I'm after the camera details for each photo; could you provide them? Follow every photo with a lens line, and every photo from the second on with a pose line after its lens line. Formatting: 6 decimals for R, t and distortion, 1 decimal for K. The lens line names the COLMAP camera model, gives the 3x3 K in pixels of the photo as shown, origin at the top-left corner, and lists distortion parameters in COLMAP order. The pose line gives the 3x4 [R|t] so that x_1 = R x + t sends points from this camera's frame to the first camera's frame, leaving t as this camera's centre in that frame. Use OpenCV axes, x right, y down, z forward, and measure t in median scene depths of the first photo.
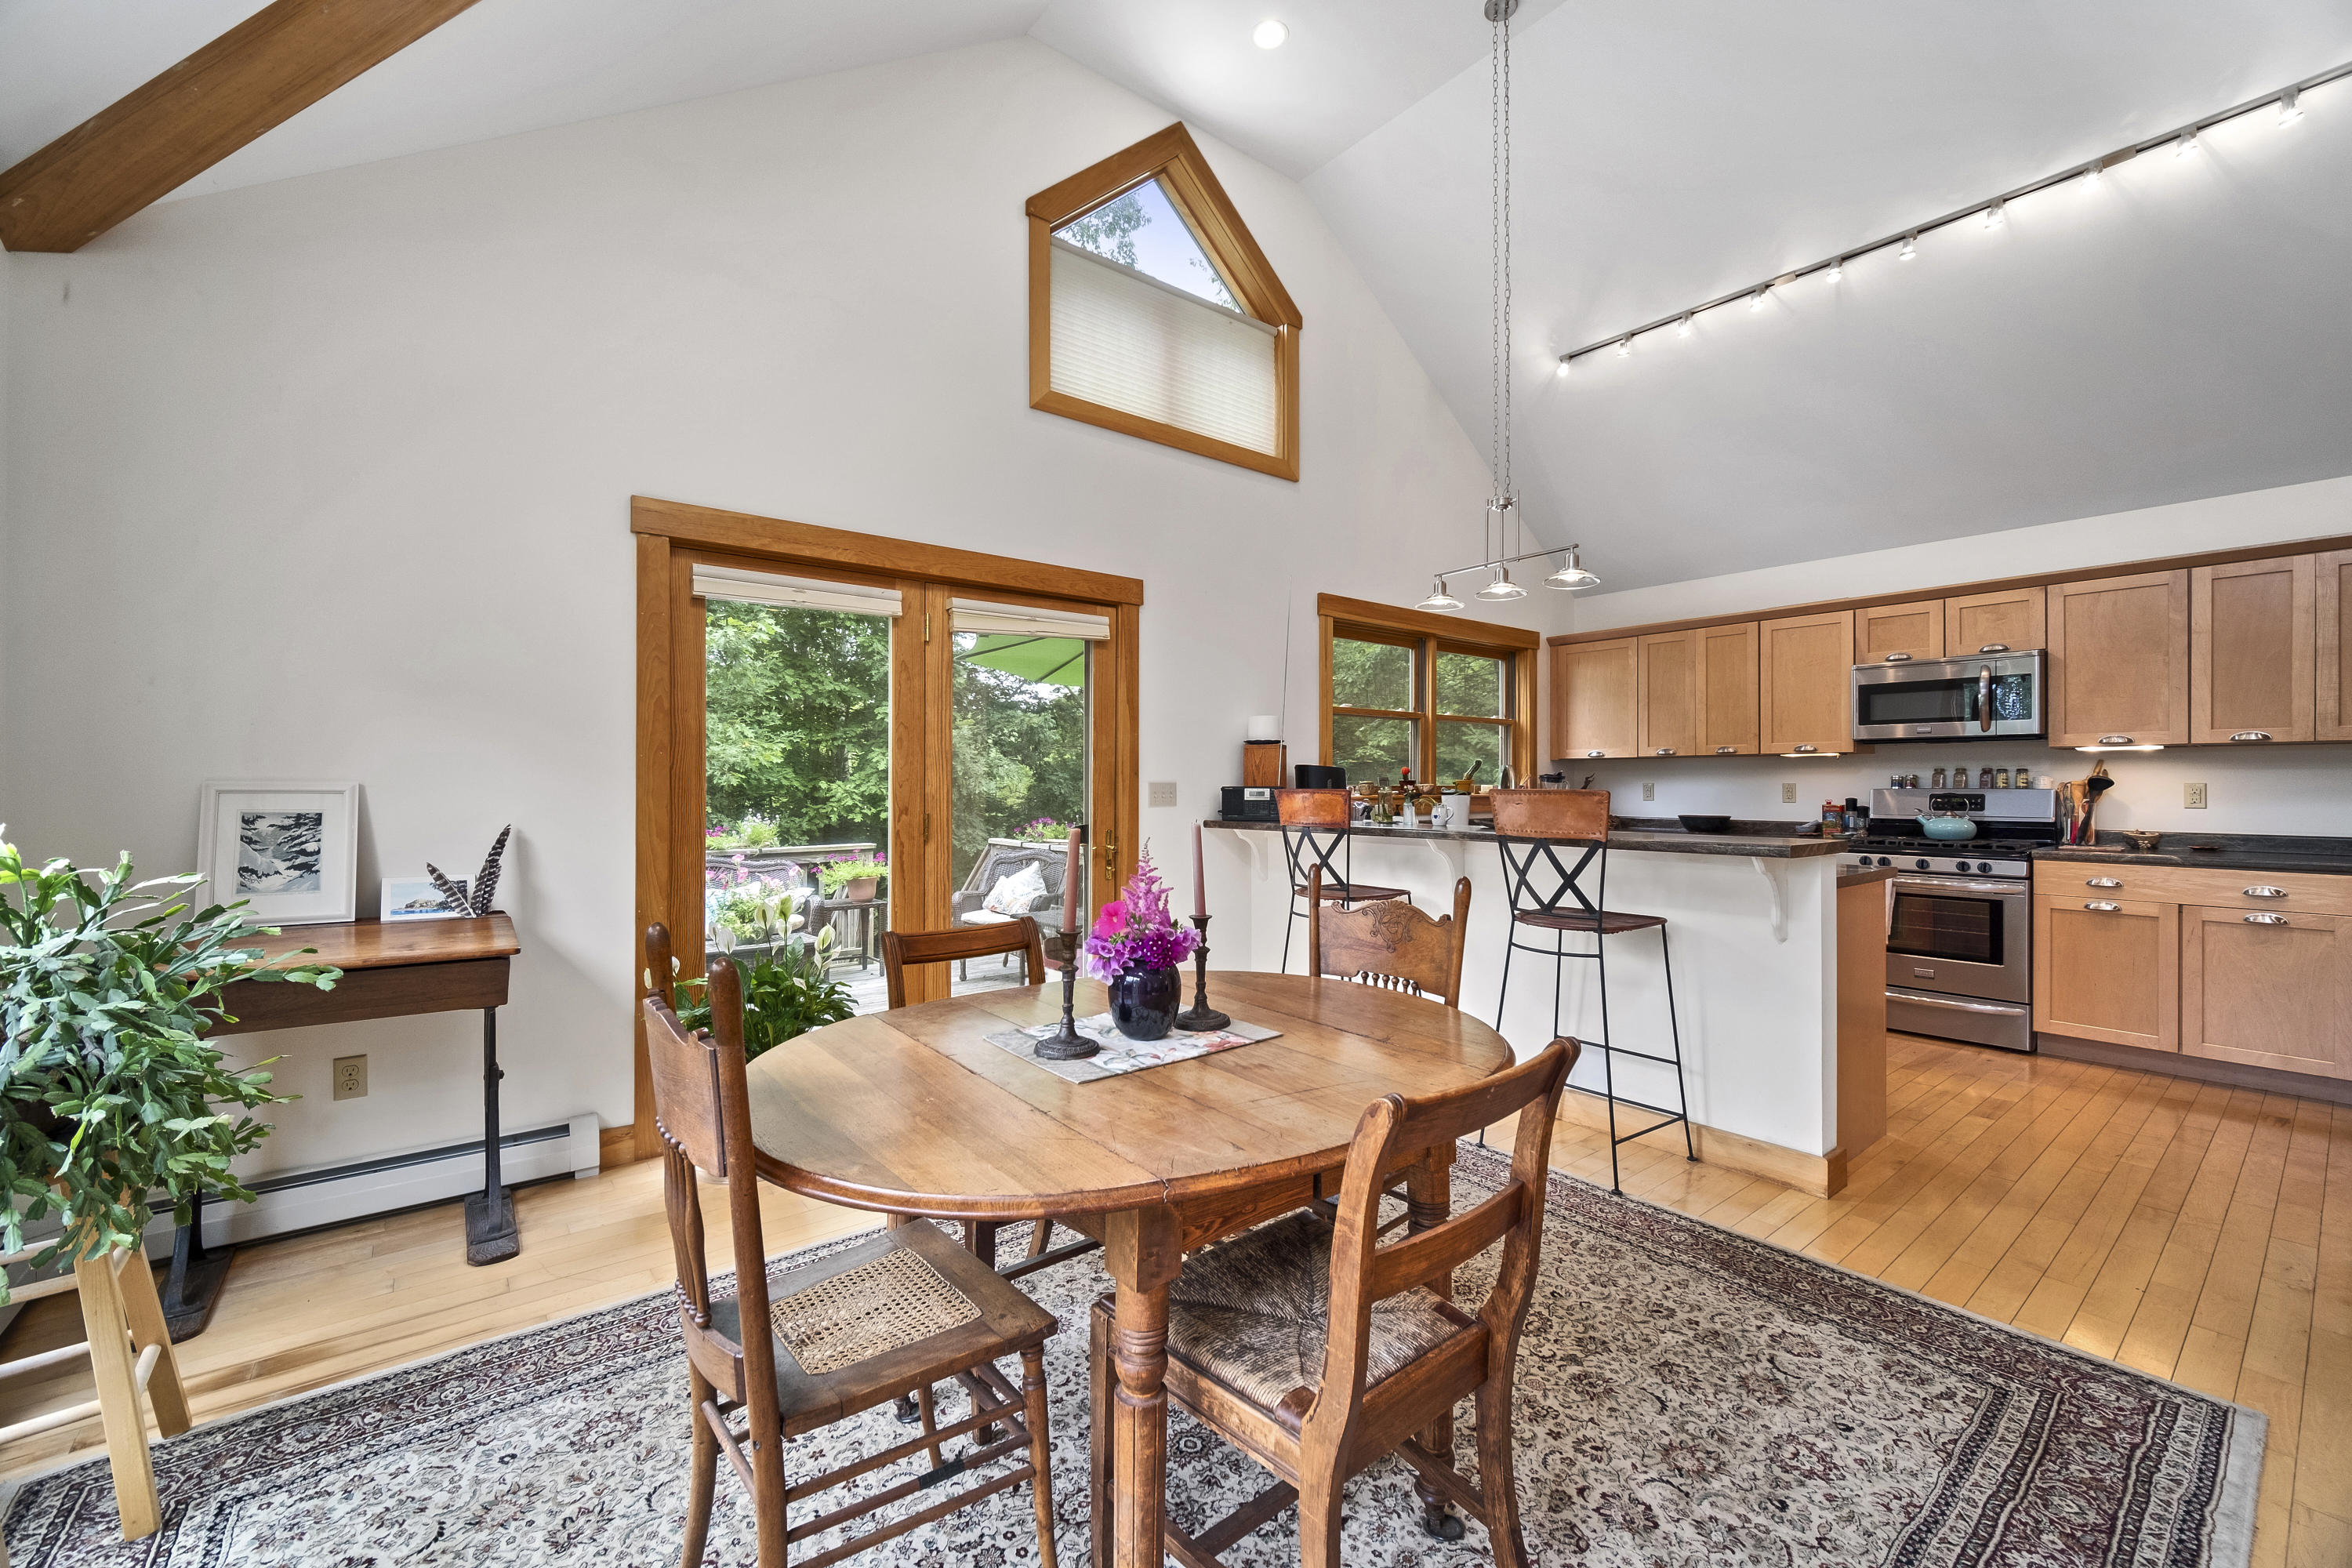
lens RADIAL K [[929.0, 0, 1176.0], [0, 929.0, 784.0], [0, 0, 1]] dist [-0.016548, 0.000350]
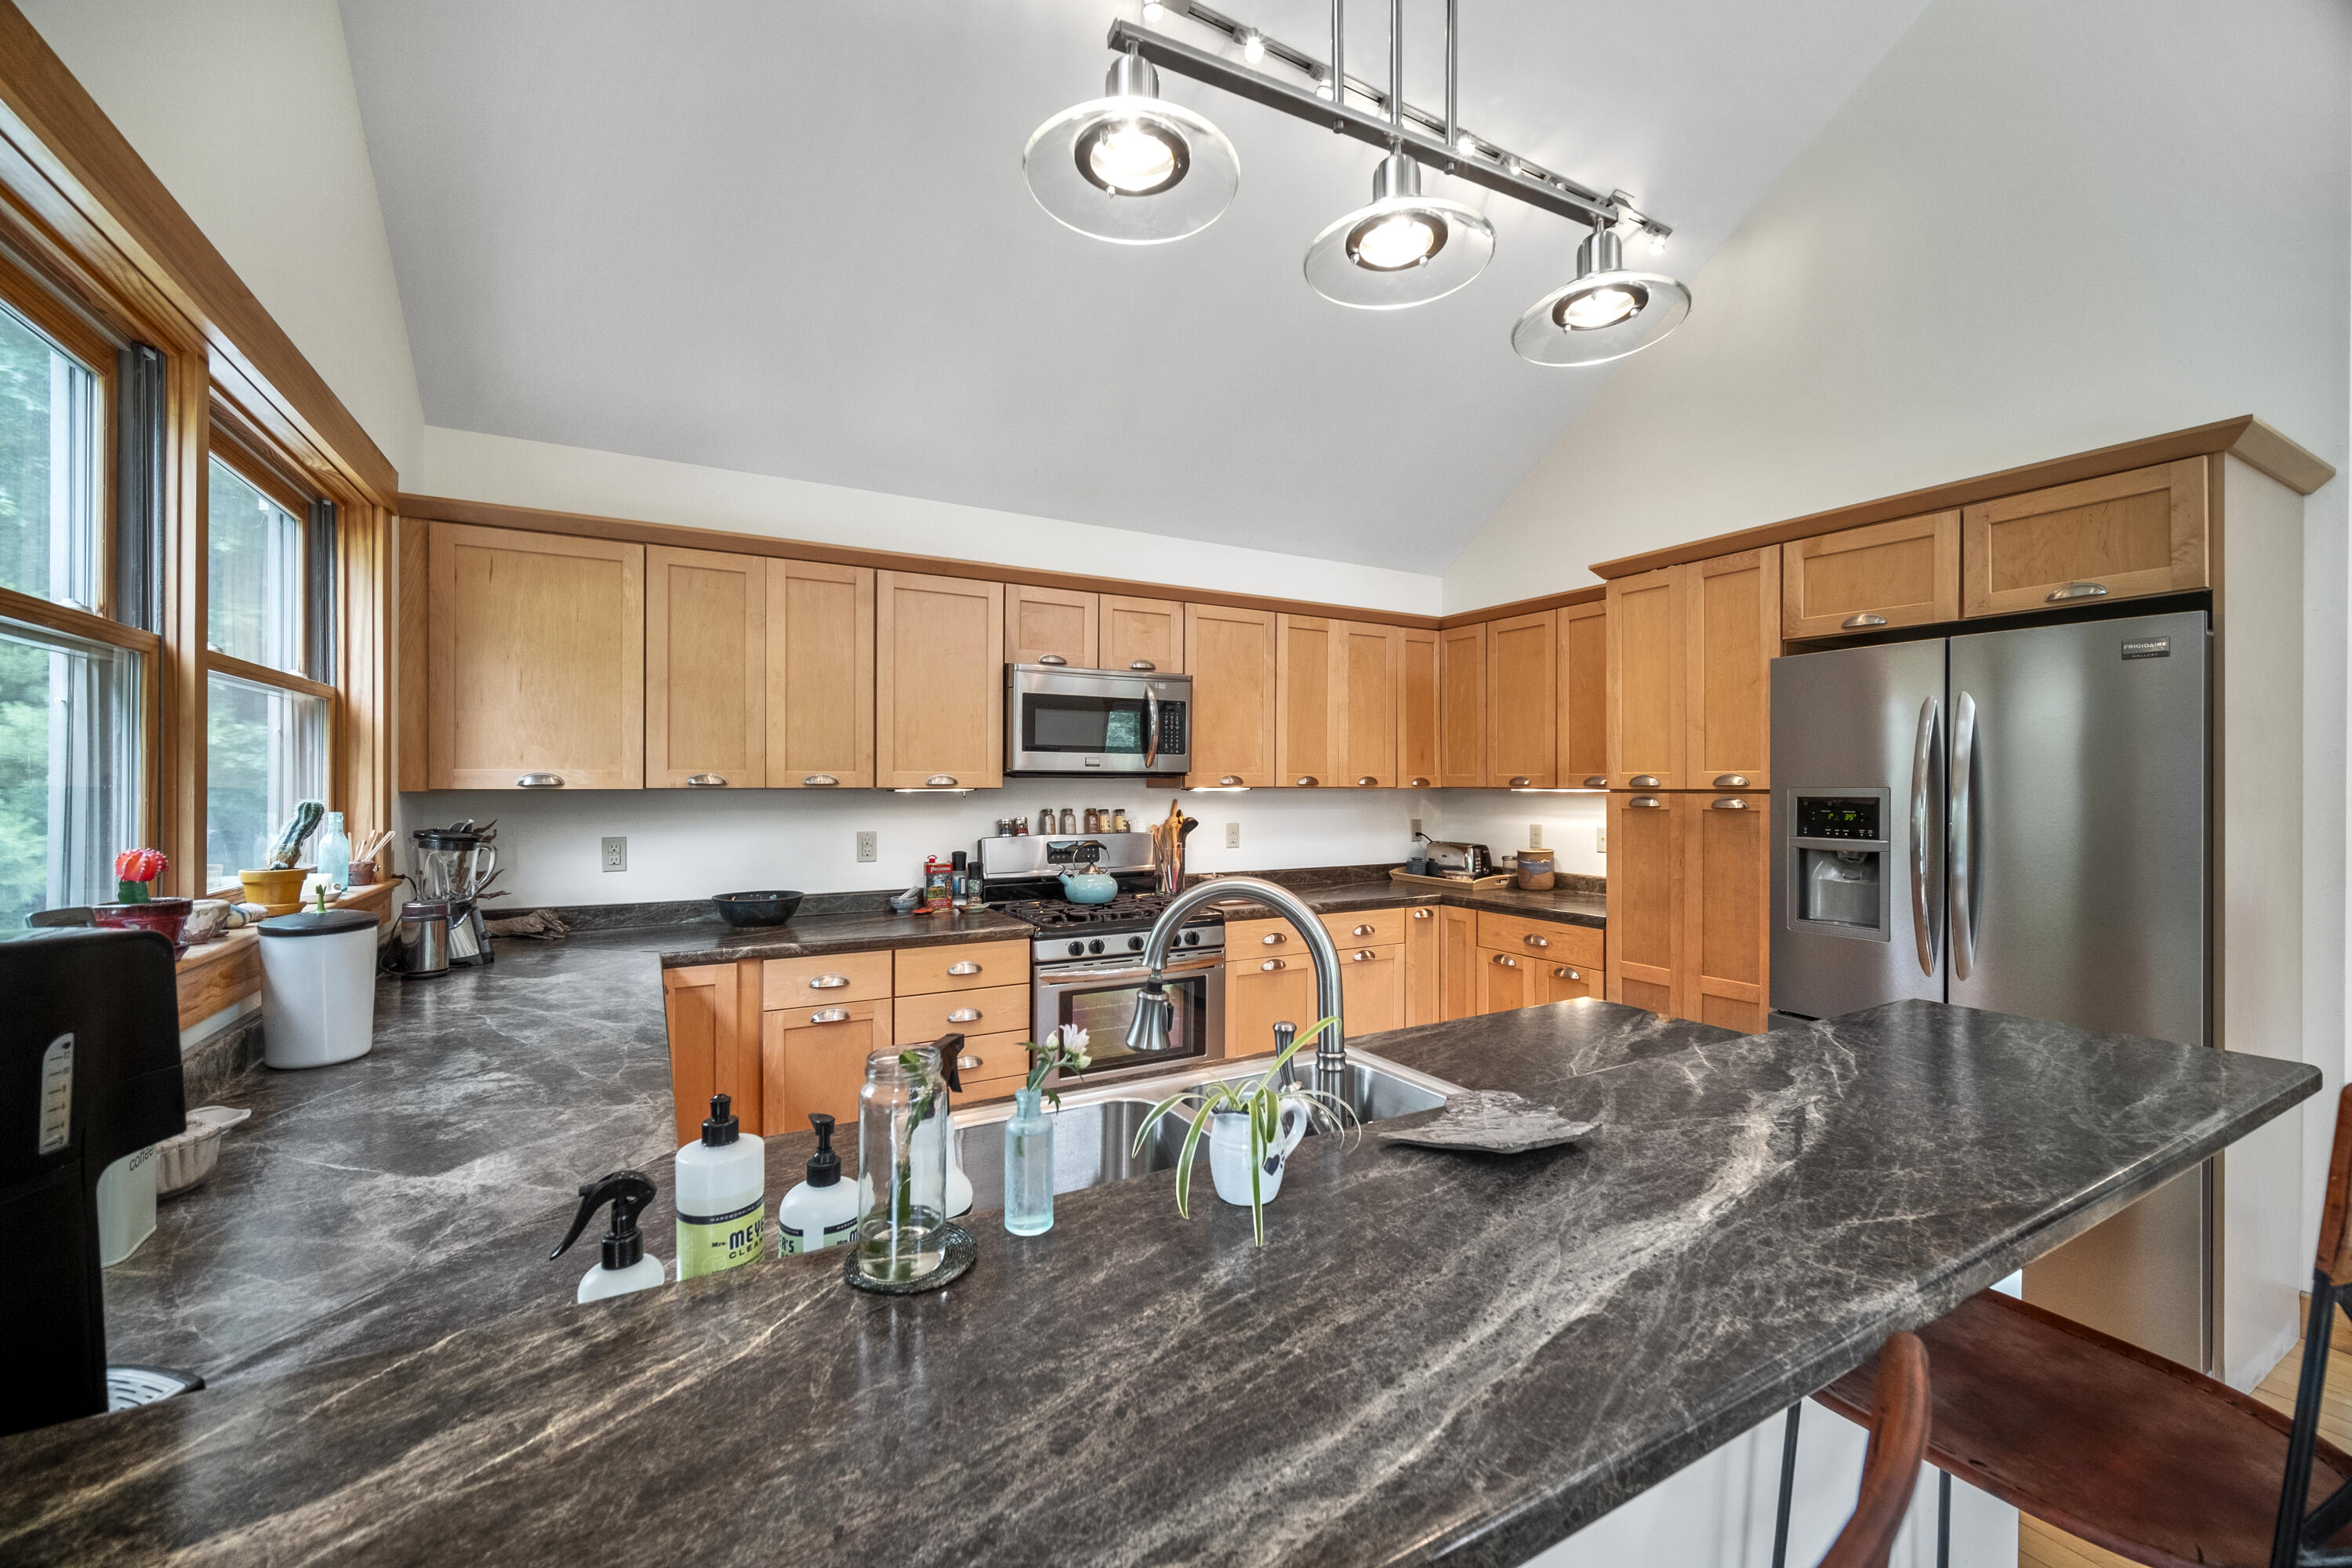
lens RADIAL K [[962.9, 0, 1184.9], [0, 962.9, 789.3], [0, 0, 1]] dist [0.001713, -0.000292]
pose [[0.149607, -0.006659, 0.988723, 0.051301], [-0.003757, 0.999966, 0.007304, -0.052476], [-0.988738, -0.004808, 0.149577, 1.003440]]
